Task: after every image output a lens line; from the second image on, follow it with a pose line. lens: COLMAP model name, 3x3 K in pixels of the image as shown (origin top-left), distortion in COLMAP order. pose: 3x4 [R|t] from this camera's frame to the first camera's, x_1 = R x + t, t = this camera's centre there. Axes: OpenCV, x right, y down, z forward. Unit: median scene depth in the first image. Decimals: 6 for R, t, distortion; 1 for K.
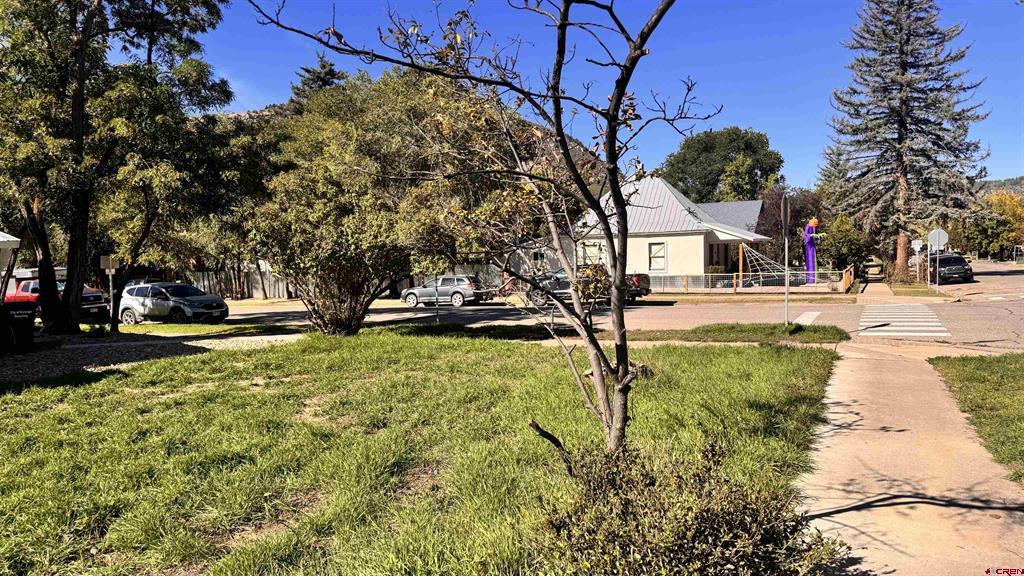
lens RADIAL K [[704.7, 0, 508.0], [0, 704.7, 285.2], [0, 0, 1]] dist [0.056131, -0.078458]
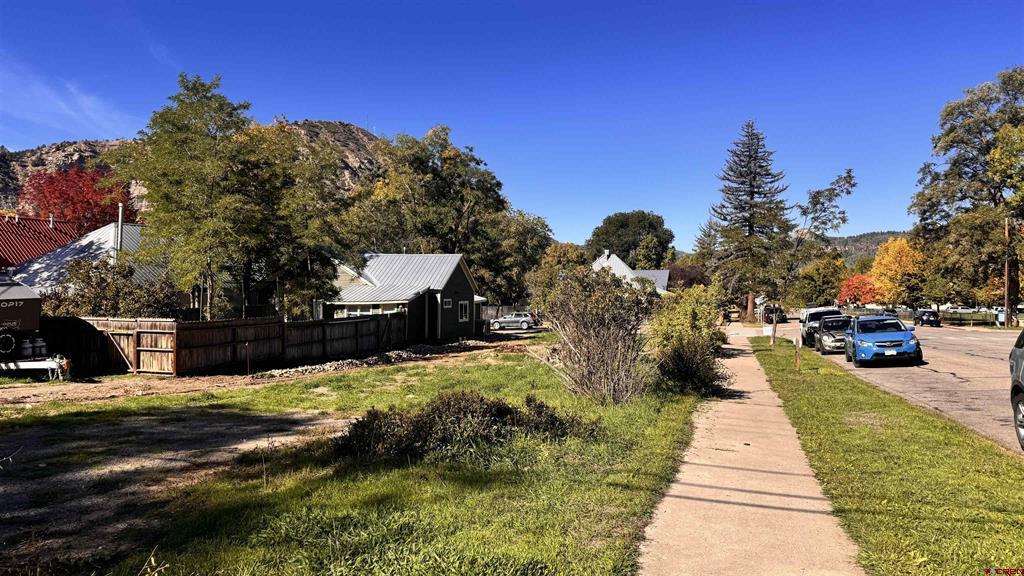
lens RADIAL K [[683.7, 0, 512.4], [0, 683.7, 287.8], [0, 0, 1]] dist [0.143234, -0.190152]
pose [[0.986281, 0.027287, 0.162806, -0.704024], [-0.018697, 0.998362, -0.054065, 0.035191], [-0.164015, 0.050279, 0.985176, -1.373471]]
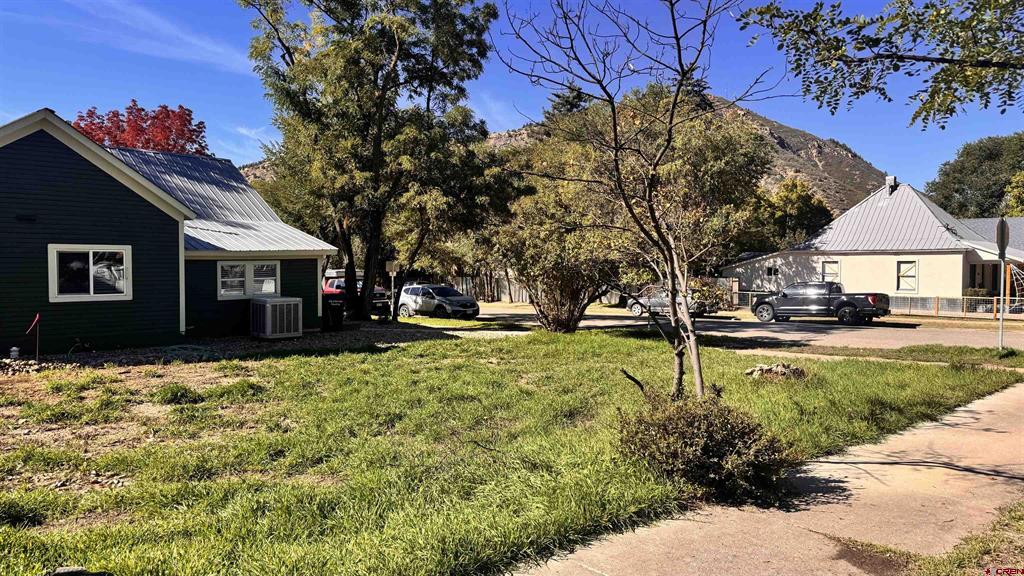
lens RADIAL K [[683.7, 0, 512.4], [0, 683.7, 287.8], [0, 0, 1]] dist [0.143234, -0.190152]
pose [[0.944407, 0.038053, -0.326568, 0.042958], [-0.041867, 0.999112, -0.004654, 0.002273], [0.326101, 0.018068, 0.945162, -0.089455]]
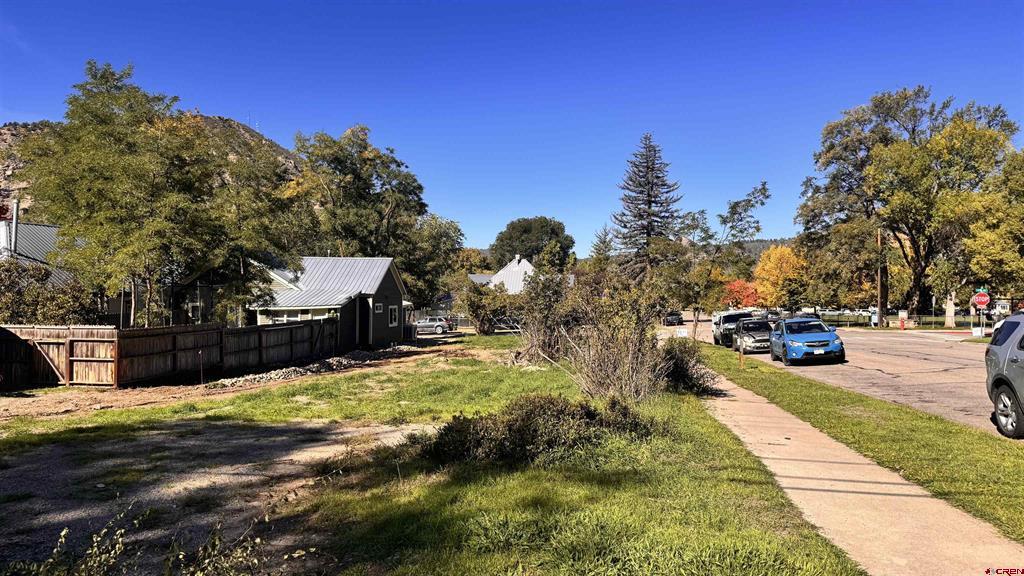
lens RADIAL K [[683.7, 0, 512.4], [0, 683.7, 287.8], [0, 0, 1]] dist [0.143234, -0.190152]
pose [[0.949532, 0.028696, 0.312354, -0.797171], [-0.009588, 0.997996, -0.062539, 0.036885], [-0.313523, 0.056388, 0.947905, -1.354443]]
